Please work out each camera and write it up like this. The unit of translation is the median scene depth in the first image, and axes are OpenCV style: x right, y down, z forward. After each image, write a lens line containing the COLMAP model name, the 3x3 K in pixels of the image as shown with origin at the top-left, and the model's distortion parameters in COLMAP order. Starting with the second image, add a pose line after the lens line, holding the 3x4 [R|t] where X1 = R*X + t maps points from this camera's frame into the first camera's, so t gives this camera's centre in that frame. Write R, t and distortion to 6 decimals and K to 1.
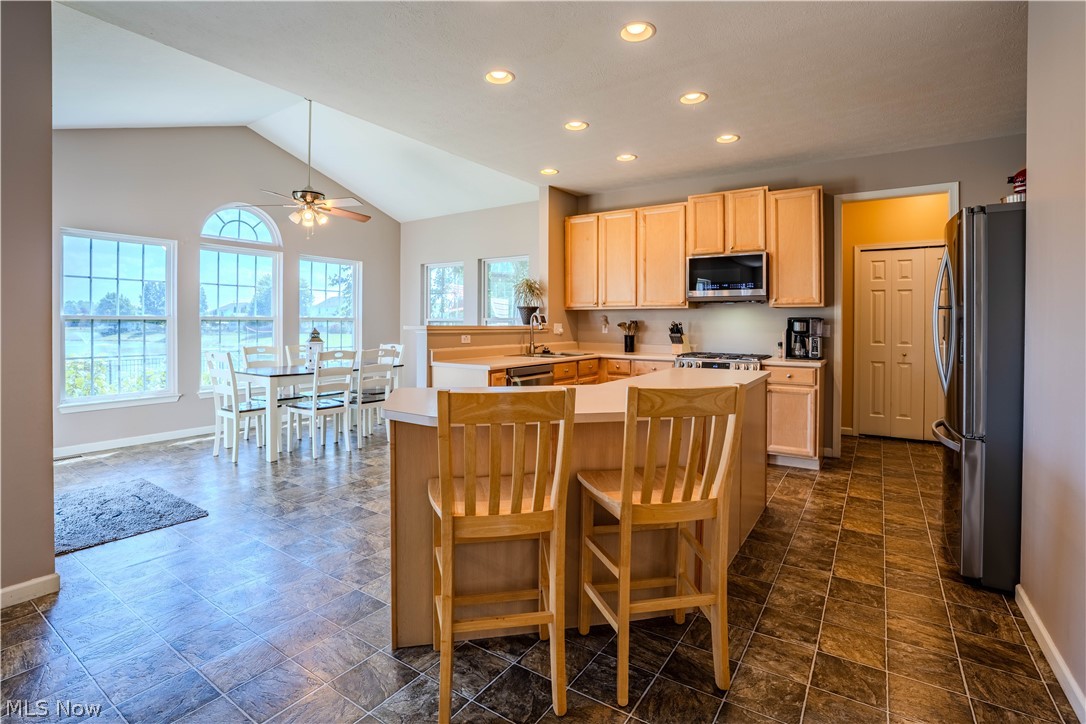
lens RADIAL K [[517.2, 0, 550.7], [0, 517.2, 325.9], [0, 0, 1]] dist [-0.051468, 0.012742]
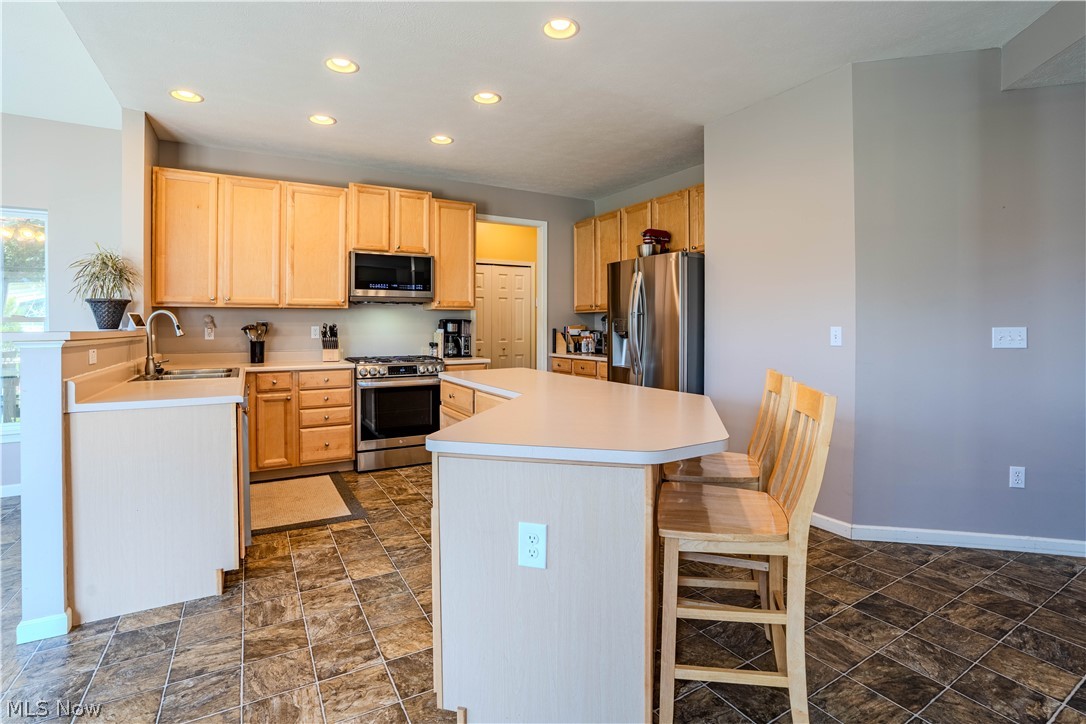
lens RADIAL K [[517.2, 0, 545.5], [0, 517.2, 331.0], [0, 0, 1]] dist [-0.051468, 0.012742]
pose [[0.453917, -0.015414, 0.890910, -0.369004], [0.007385, 0.999881, 0.013537, -0.004520], [-0.891013, 0.000435, 0.453977, 0.294753]]
